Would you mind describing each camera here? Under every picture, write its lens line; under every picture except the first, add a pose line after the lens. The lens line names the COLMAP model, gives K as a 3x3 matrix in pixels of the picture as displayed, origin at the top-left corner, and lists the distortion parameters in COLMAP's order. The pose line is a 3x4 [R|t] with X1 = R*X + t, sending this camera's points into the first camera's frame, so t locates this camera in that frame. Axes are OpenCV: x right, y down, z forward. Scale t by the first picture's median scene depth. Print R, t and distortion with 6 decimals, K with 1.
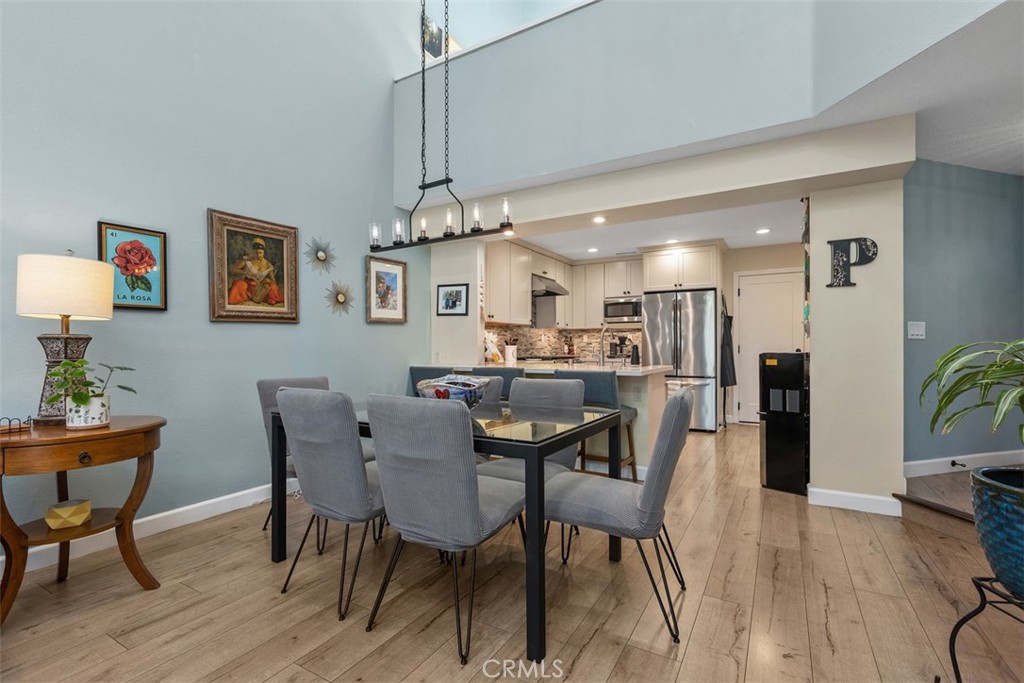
lens RADIAL K [[461.4, 0, 514.1], [0, 461.4, 346.4], [0, 0, 1]] dist [-0.000042, 0.000929]
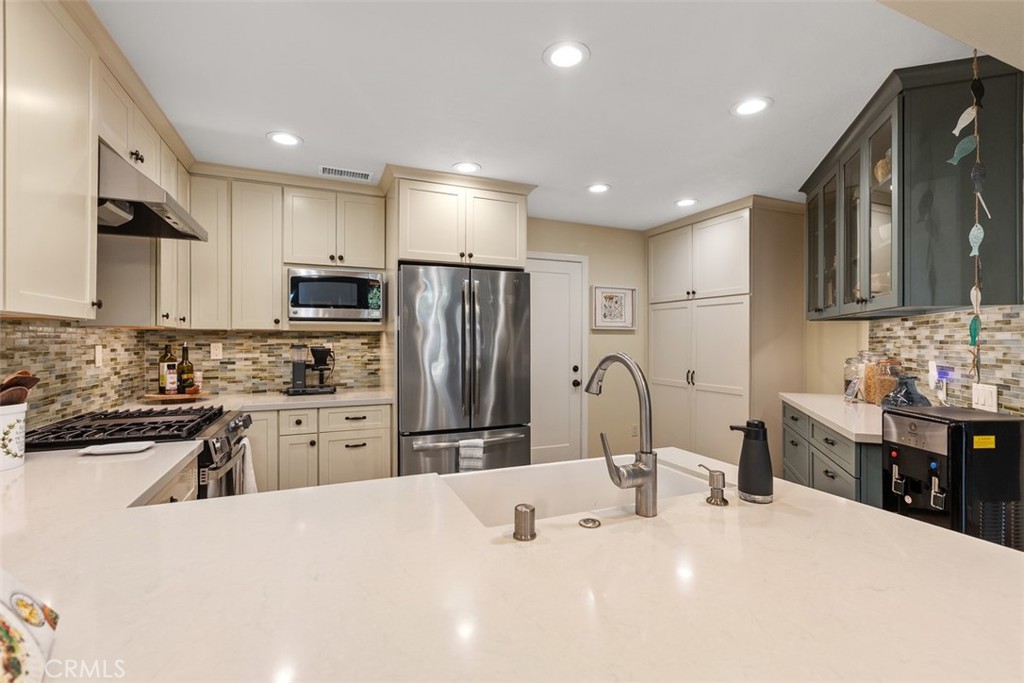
lens RADIAL K [[461.4, 0, 512.0], [0, 461.4, 339.2], [0, 0, 1]] dist [-0.000042, 0.000929]
pose [[0.592221, 0.003685, 0.805767, -0.034427], [-0.004363, 0.999990, -0.001366, -0.031844], [-0.805764, -0.002707, 0.592231, 0.568536]]
